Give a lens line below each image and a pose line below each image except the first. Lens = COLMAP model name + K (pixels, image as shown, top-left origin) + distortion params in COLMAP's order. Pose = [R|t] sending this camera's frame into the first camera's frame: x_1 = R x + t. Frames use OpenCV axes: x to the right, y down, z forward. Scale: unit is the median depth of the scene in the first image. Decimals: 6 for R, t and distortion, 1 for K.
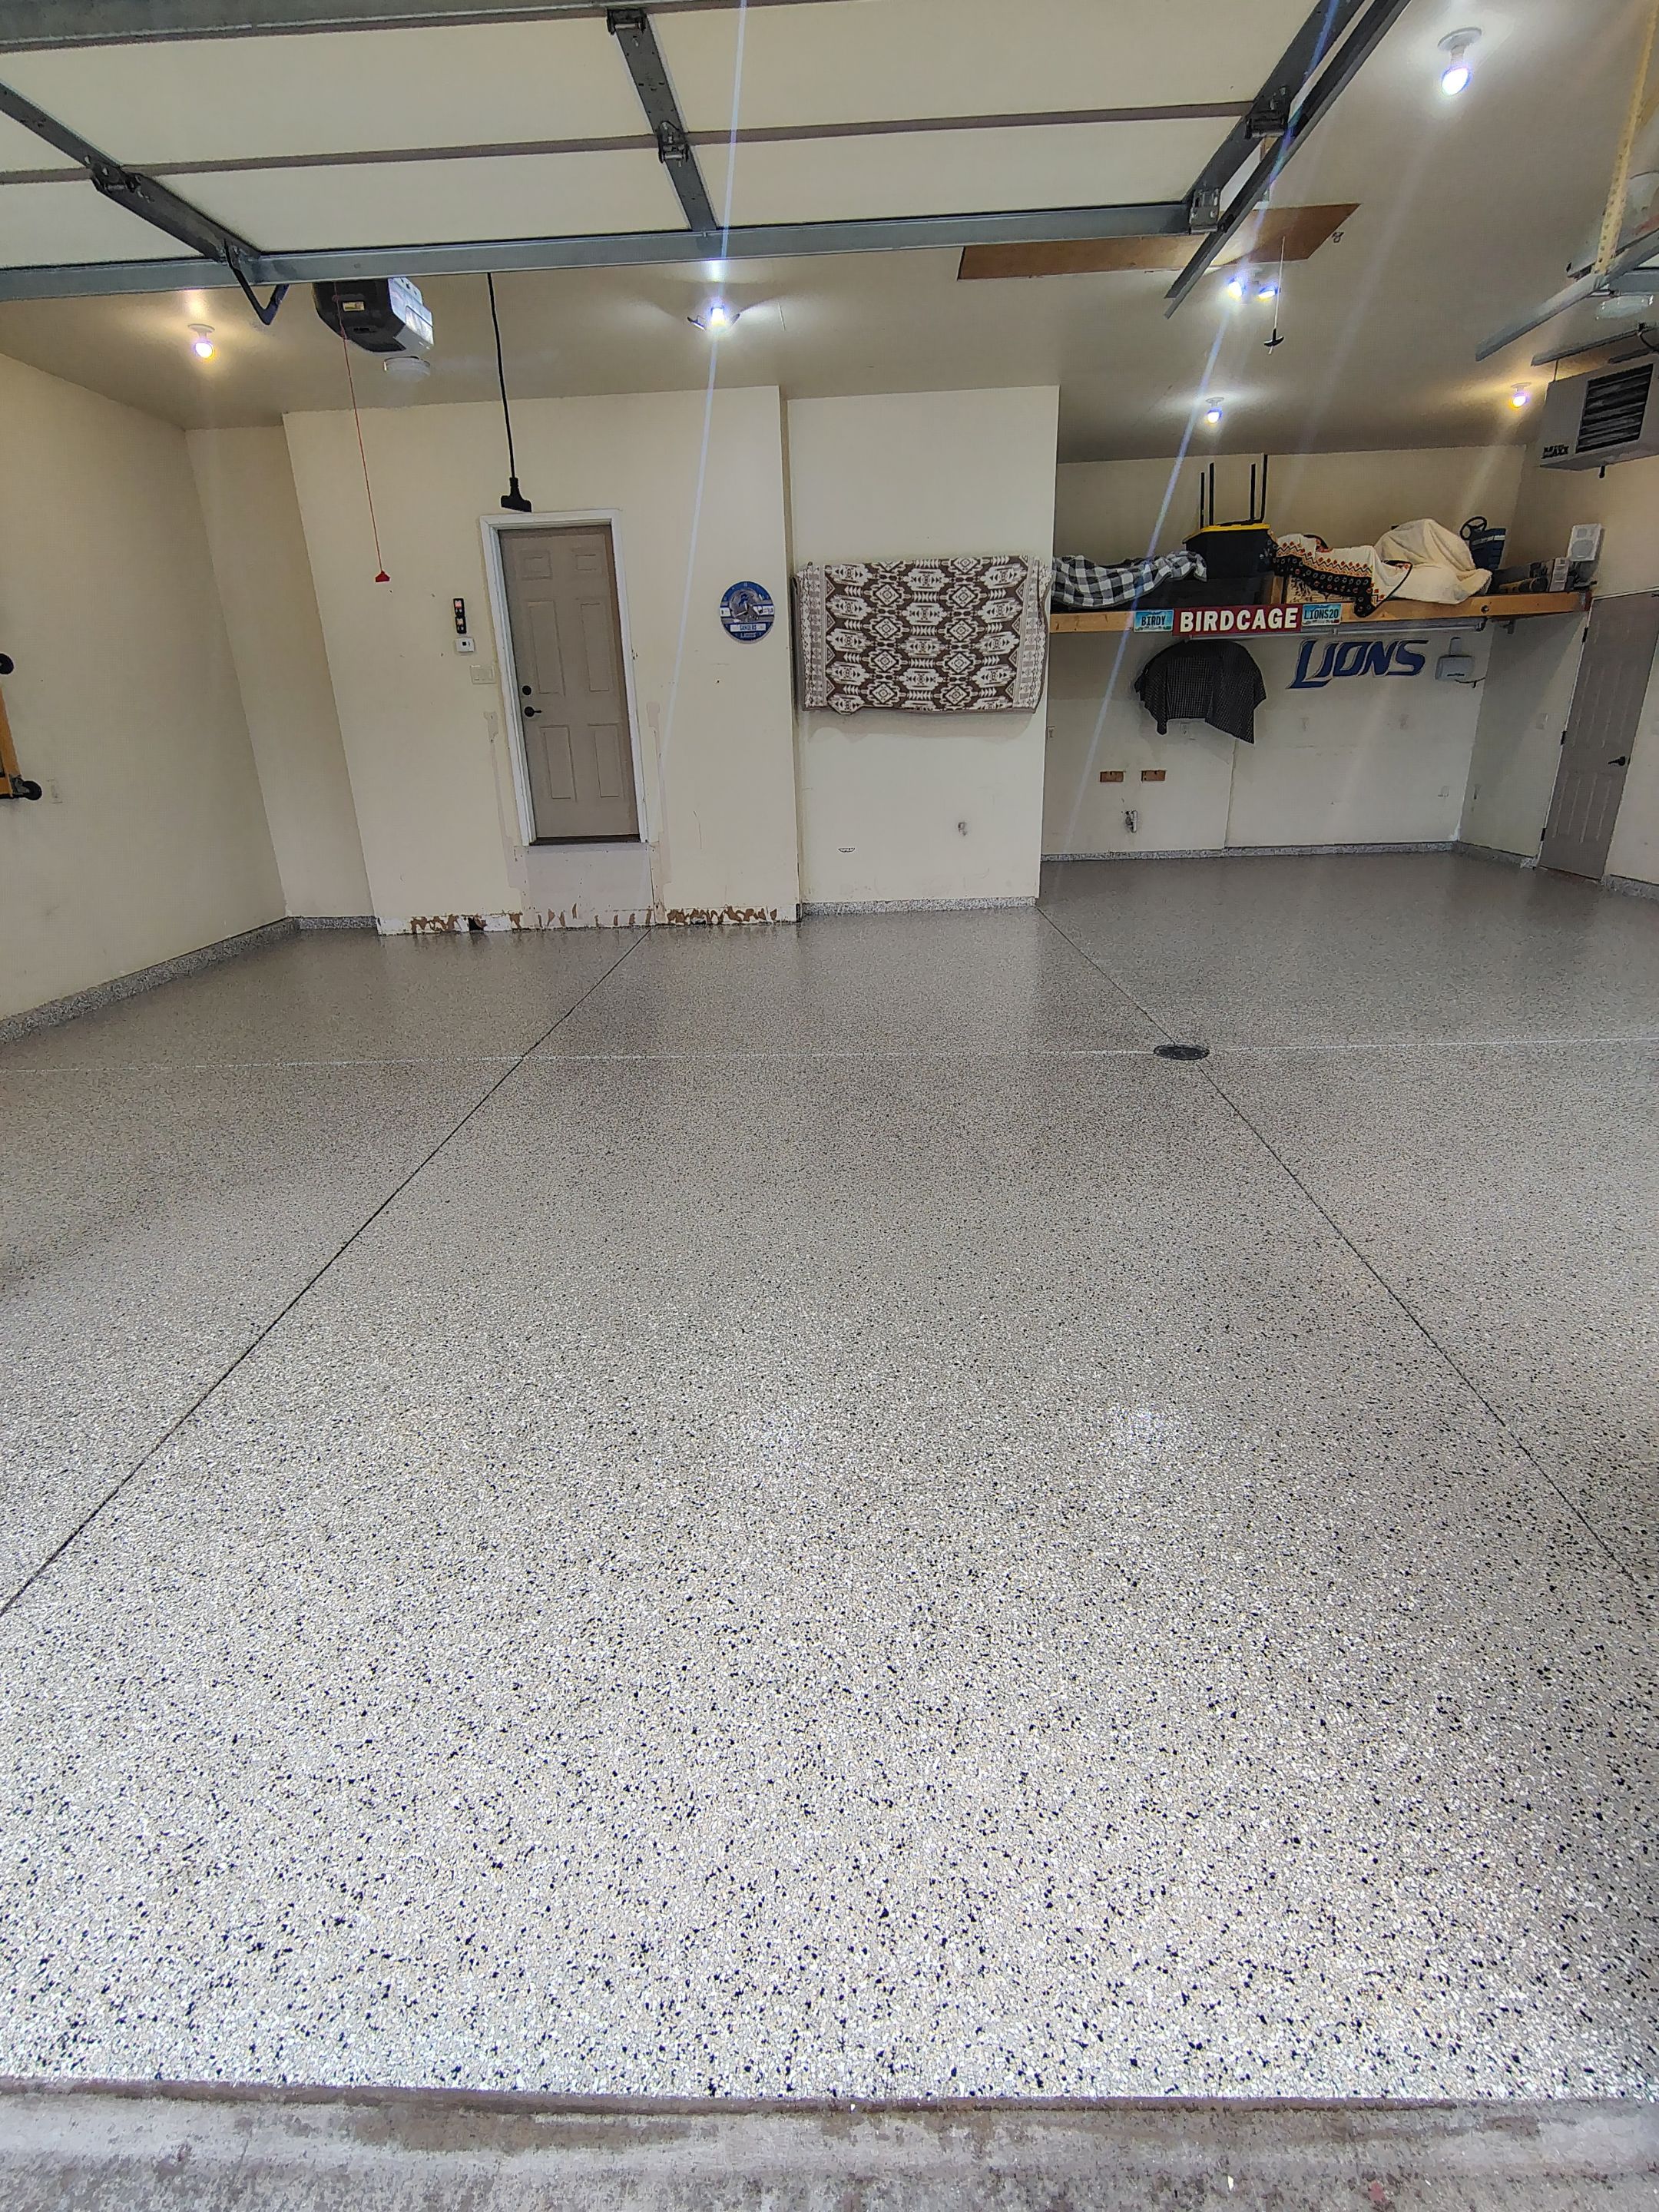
lens RADIAL K [[1037.8, 0, 821.0], [0, 1037.8, 1095.4], [0, 0, 1]] dist [-0.011039, 0.004977]
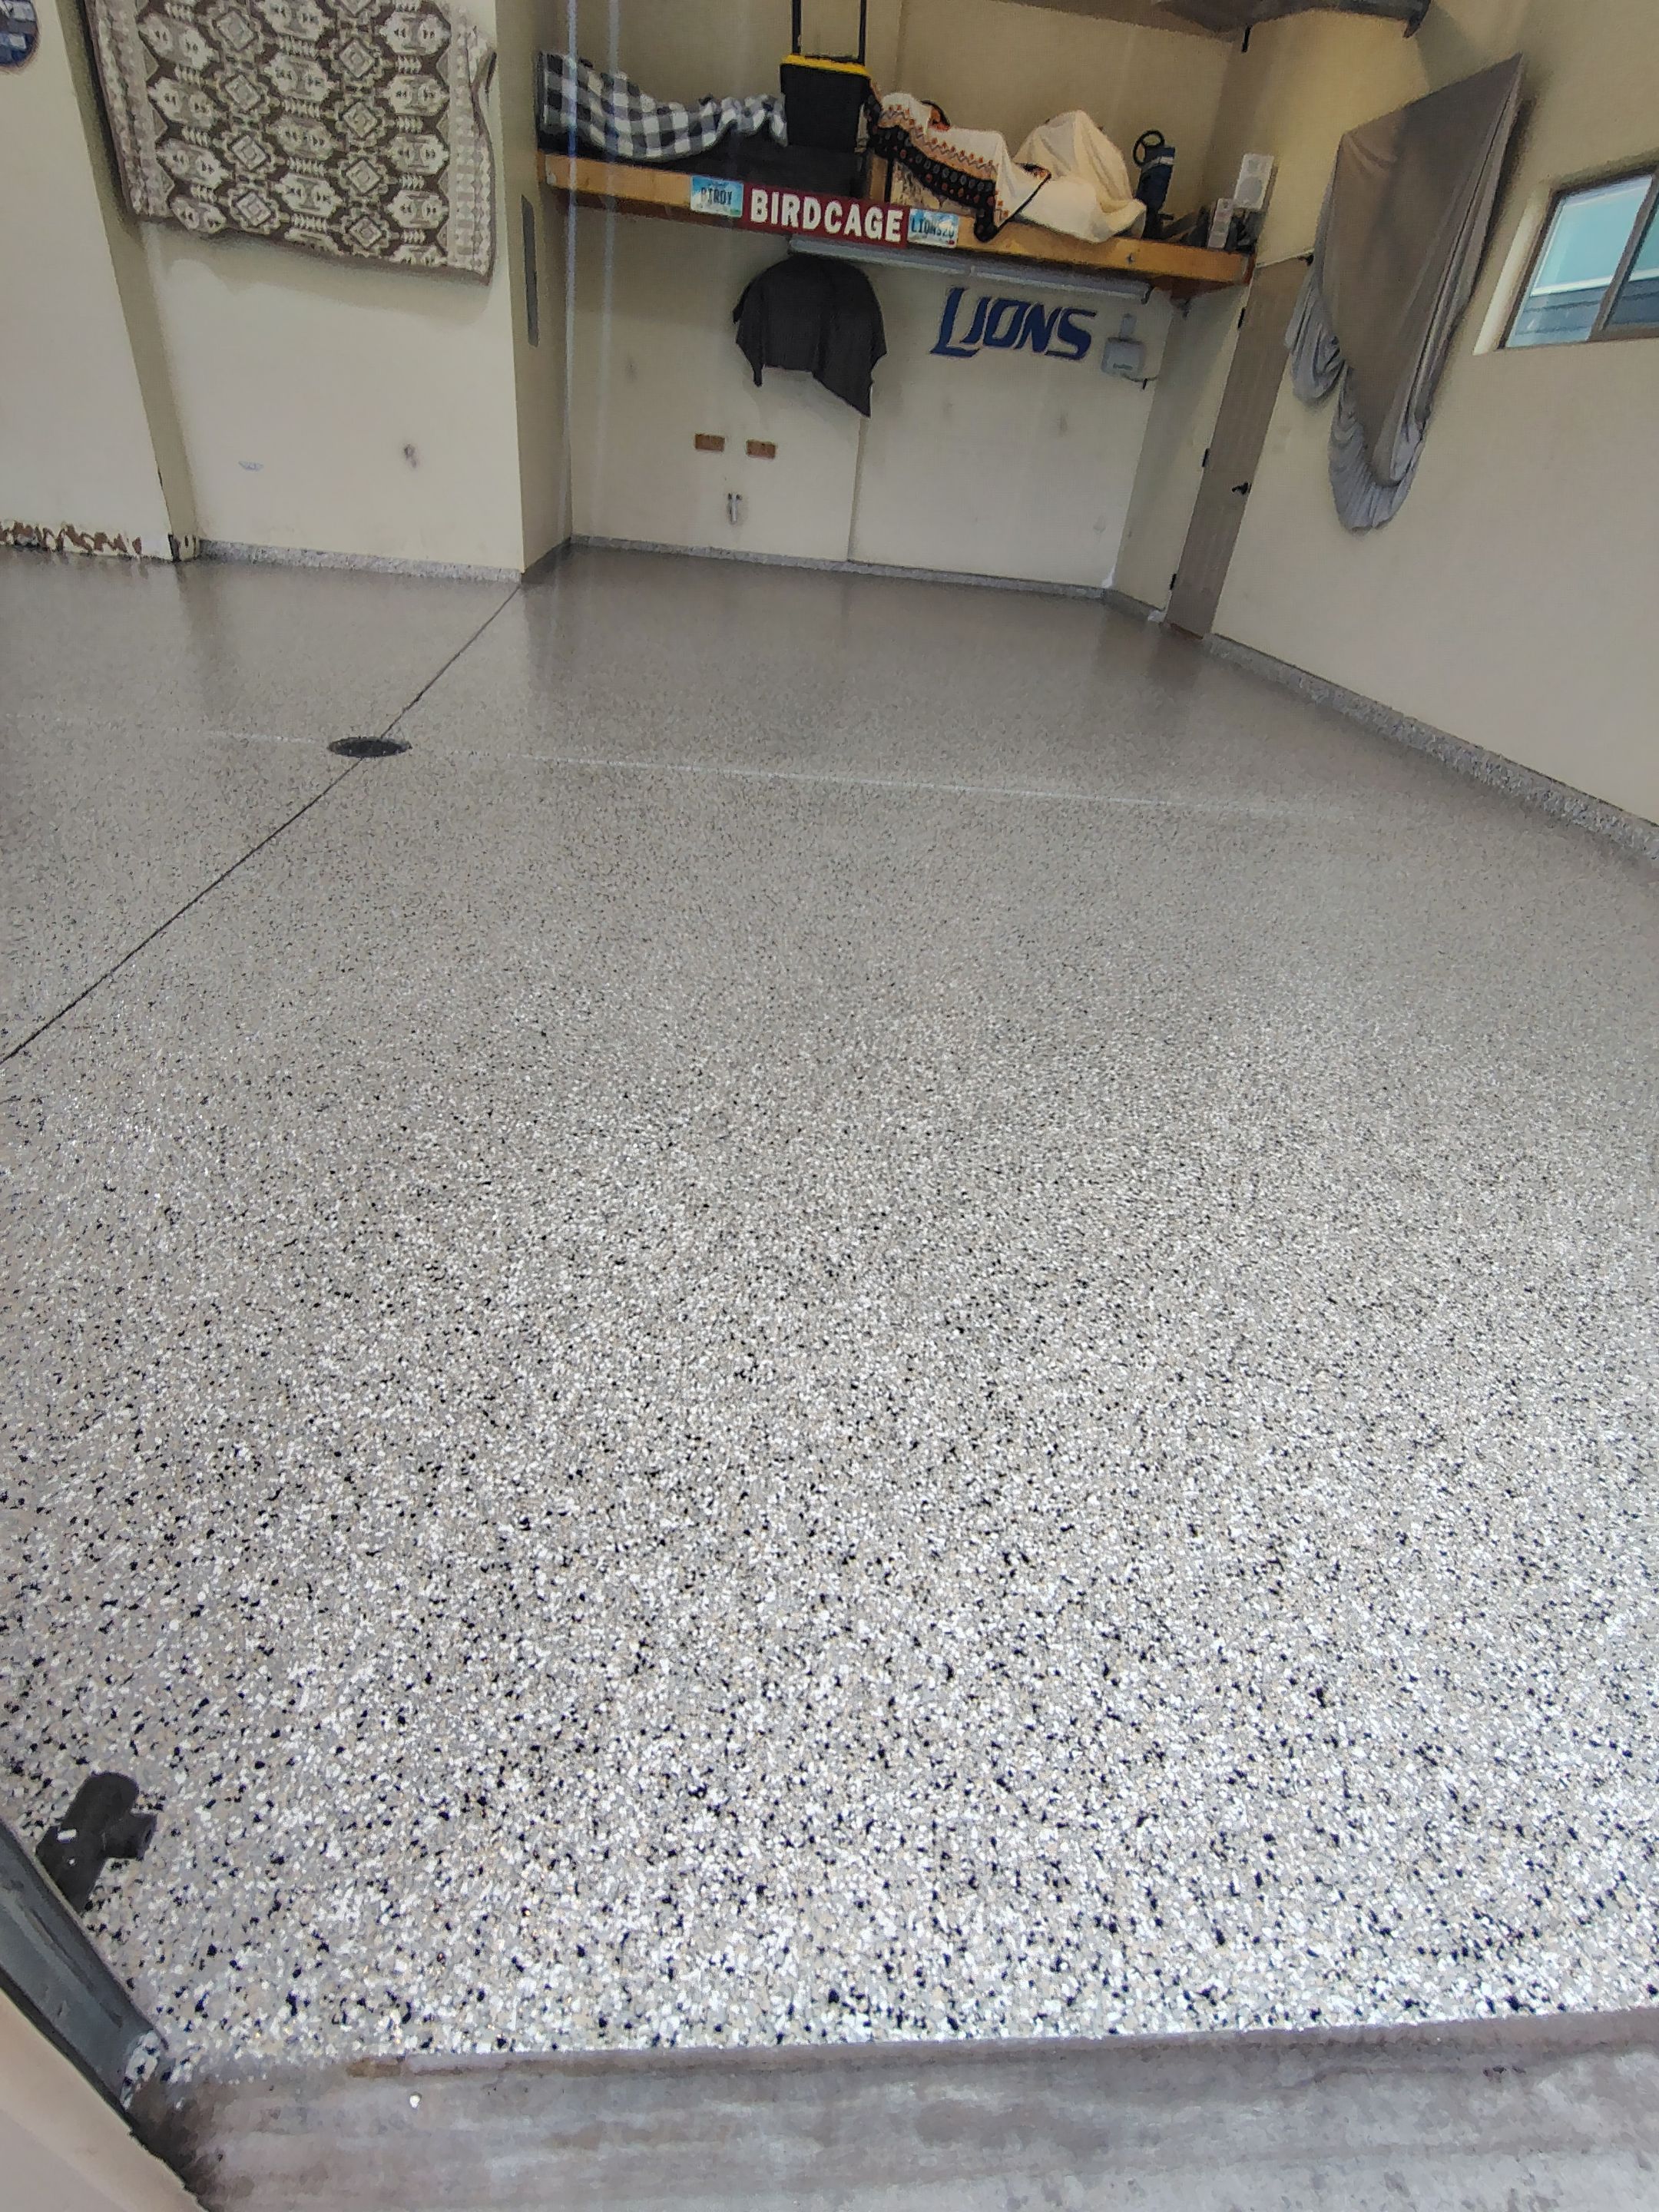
lens RADIAL K [[1015.8, 0, 824.9], [0, 1015.8, 1100.9], [0, 0, 1]] dist [-0.004883, 0.001325]
pose [[0.984176, 0.046670, 0.170938, 1.007435], [-0.084294, 0.971855, 0.219982, 0.025301], [-0.155860, -0.230910, 0.960410, 0.452456]]
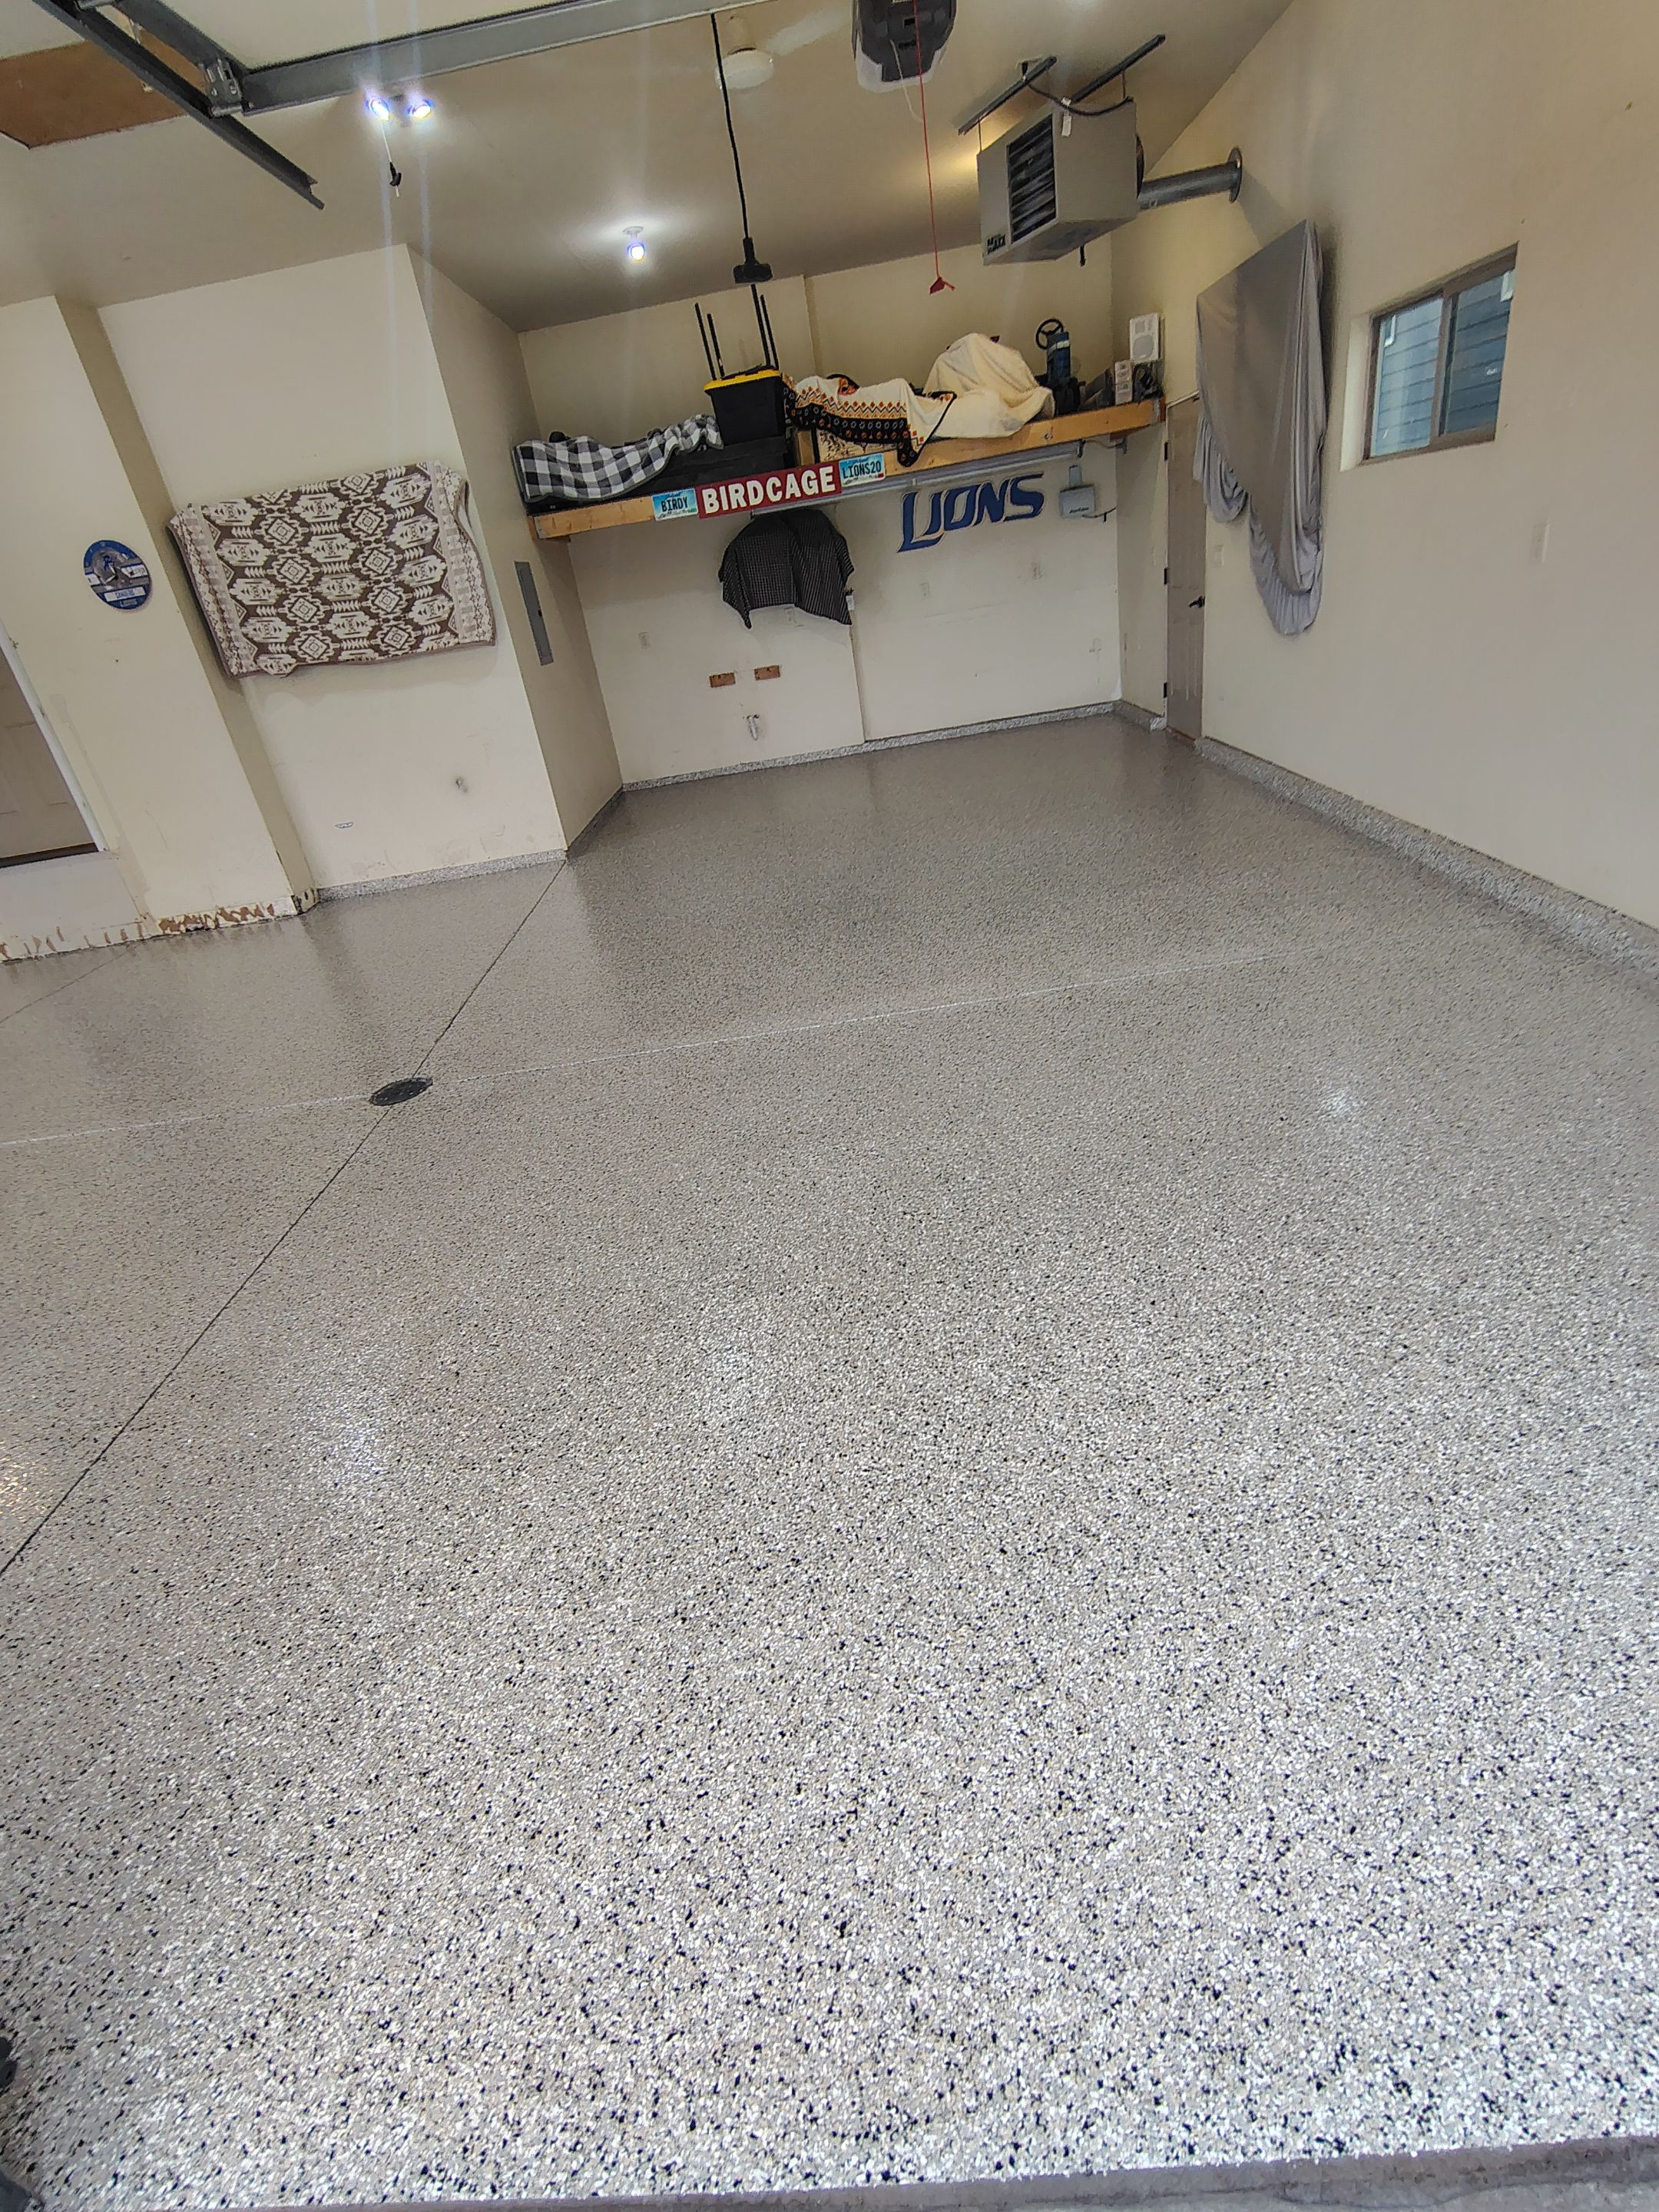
lens RADIAL K [[1029.4, 0, 830.0], [0, 1029.4, 1095.1], [0, 0, 1]] dist [-0.004213, 0.000896]
pose [[0.991526, -0.128851, -0.016570, 1.330950], [0.129905, 0.984746, 0.115755, -0.169743], [0.001402, -0.116927, 0.993140, 0.266718]]
